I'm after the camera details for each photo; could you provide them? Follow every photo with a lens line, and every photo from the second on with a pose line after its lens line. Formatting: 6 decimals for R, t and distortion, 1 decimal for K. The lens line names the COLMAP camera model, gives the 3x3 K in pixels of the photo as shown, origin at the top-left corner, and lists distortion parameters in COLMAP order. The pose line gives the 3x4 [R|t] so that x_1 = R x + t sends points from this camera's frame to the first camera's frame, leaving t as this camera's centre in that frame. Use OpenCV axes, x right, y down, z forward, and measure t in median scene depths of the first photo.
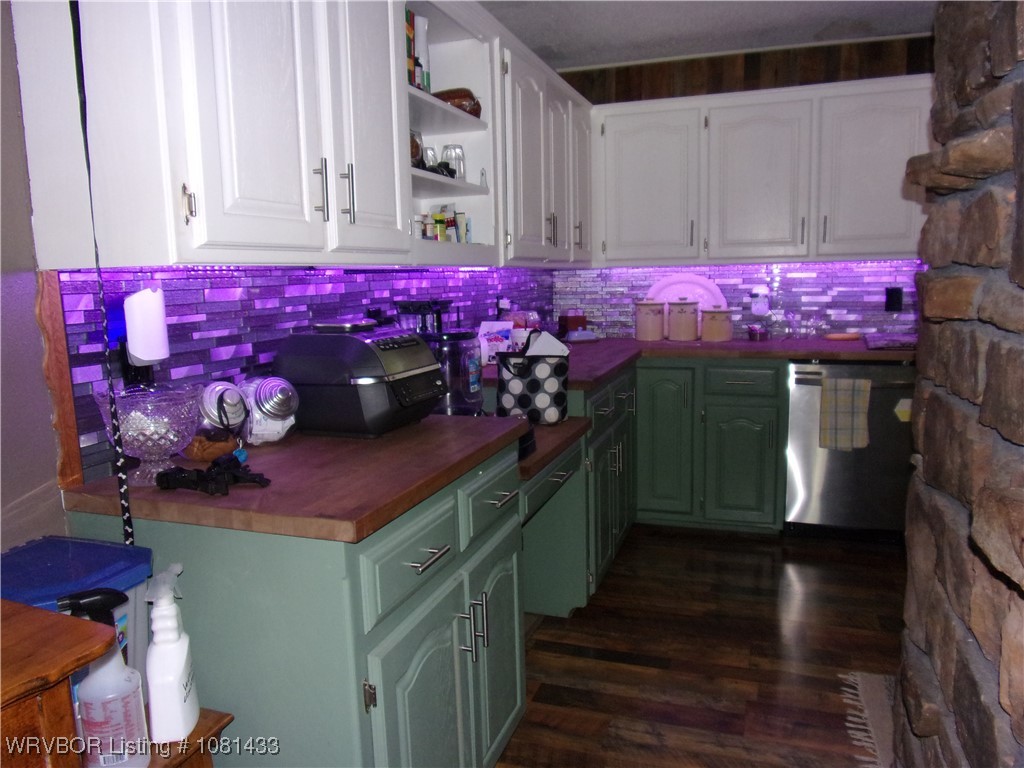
lens RADIAL K [[747.1, 0, 510.9], [0, 747.1, 382.1], [0, 0, 1]] dist [-0.024980, 0.009394]
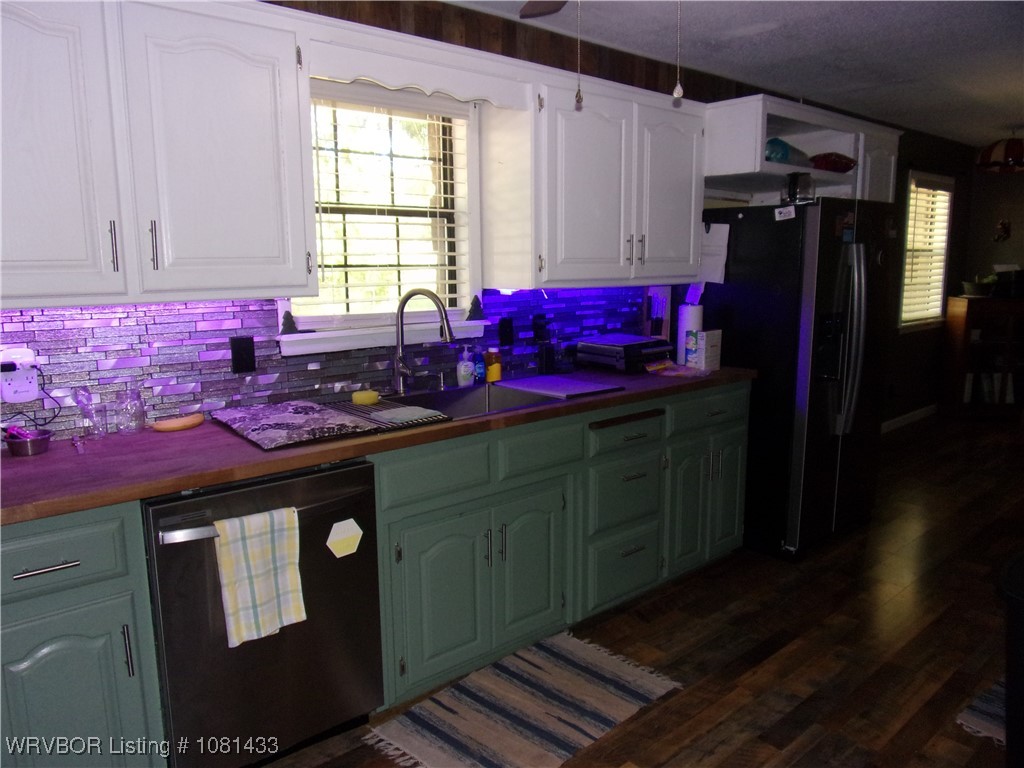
lens RADIAL K [[747.1, 0, 506.2], [0, 747.1, 386.4], [0, 0, 1]] dist [-0.024980, 0.009394]
pose [[0.487142, -0.122760, 0.864652, 0.058113], [0.122570, 0.989882, 0.071484, -0.102534], [-0.864679, 0.071158, 0.497260, 0.478045]]
